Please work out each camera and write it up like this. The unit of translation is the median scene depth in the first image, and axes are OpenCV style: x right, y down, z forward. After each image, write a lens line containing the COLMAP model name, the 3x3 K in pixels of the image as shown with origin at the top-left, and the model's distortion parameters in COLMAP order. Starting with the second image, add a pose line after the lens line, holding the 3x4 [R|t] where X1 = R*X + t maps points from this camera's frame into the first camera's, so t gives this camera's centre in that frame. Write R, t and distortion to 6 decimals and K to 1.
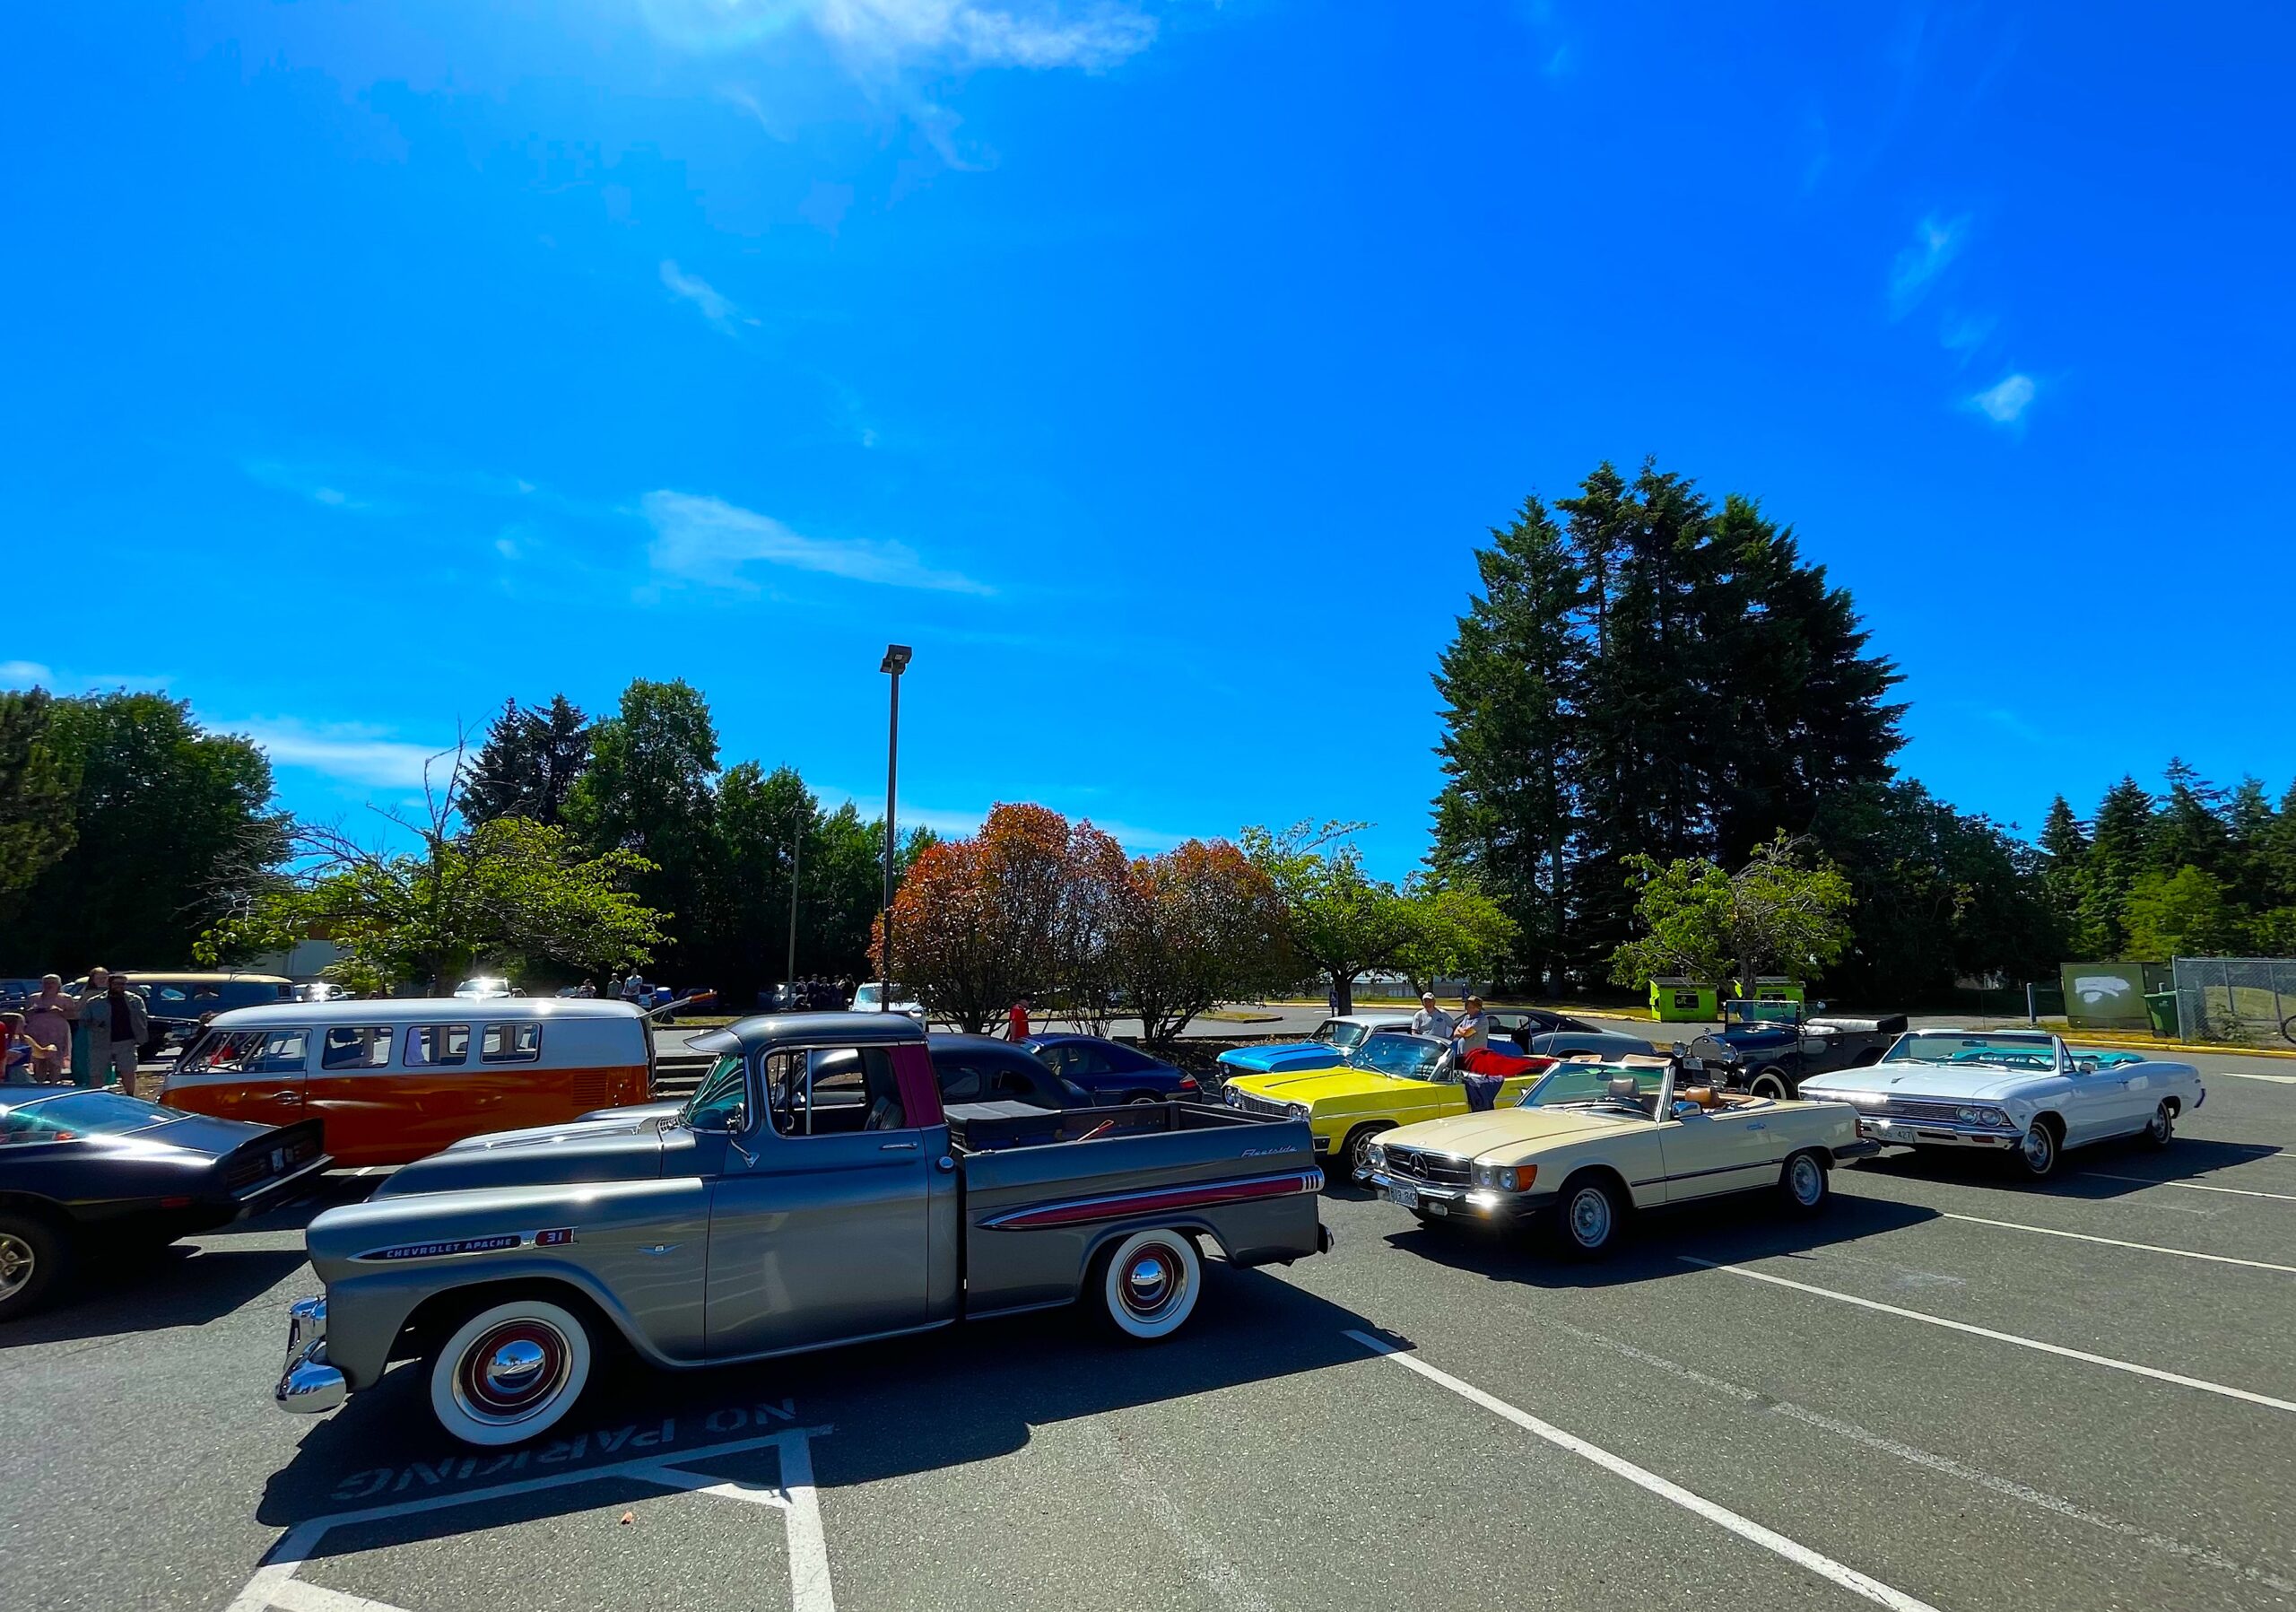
lens RADIAL K [[984.2, 0, 1146.6], [0, 984.2, 856.1], [0, 0, 1]] dist [-0.002717, -0.000409]
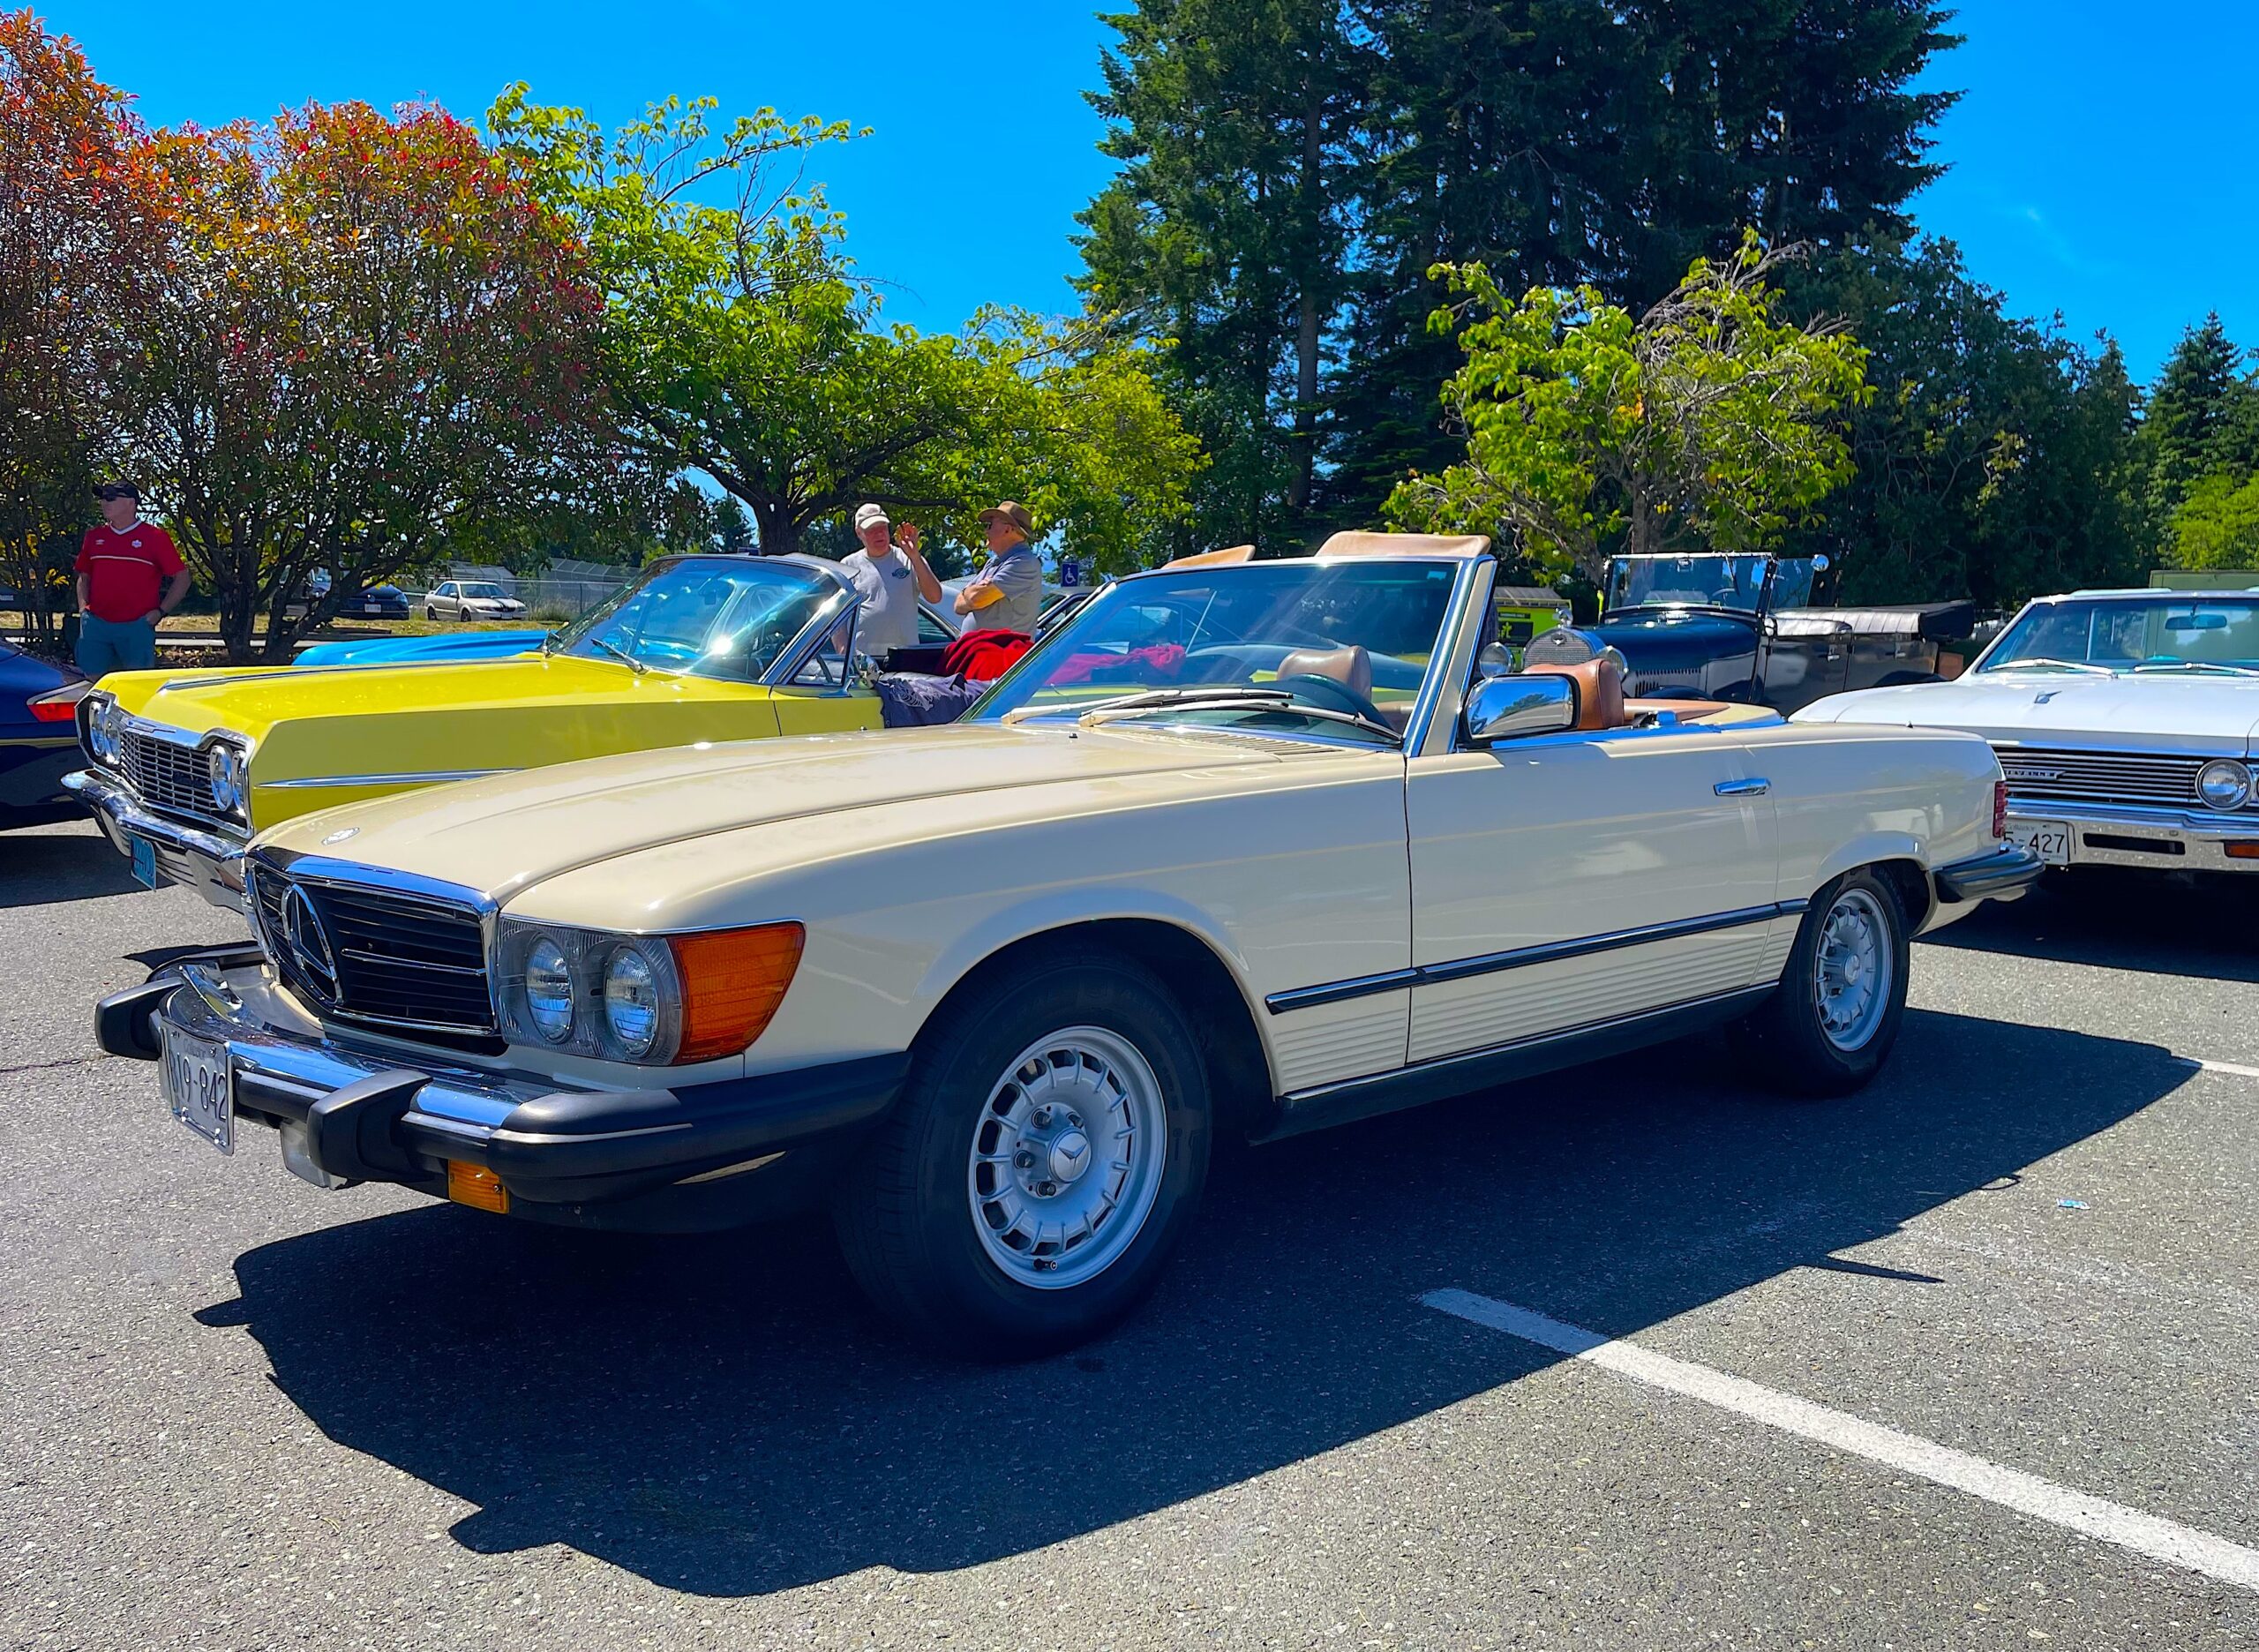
lens RADIAL K [[1728.6, 0, 1129.5], [0, 1728.6, 826.0], [0, 0, 1]] dist [0.073856, -0.105335]
pose [[0.958624, 0.004217, 0.284645, 0.128402], [-0.069280, 0.973284, 0.218903, 0.077074], [-0.276117, -0.229566, 0.933305, 0.238186]]
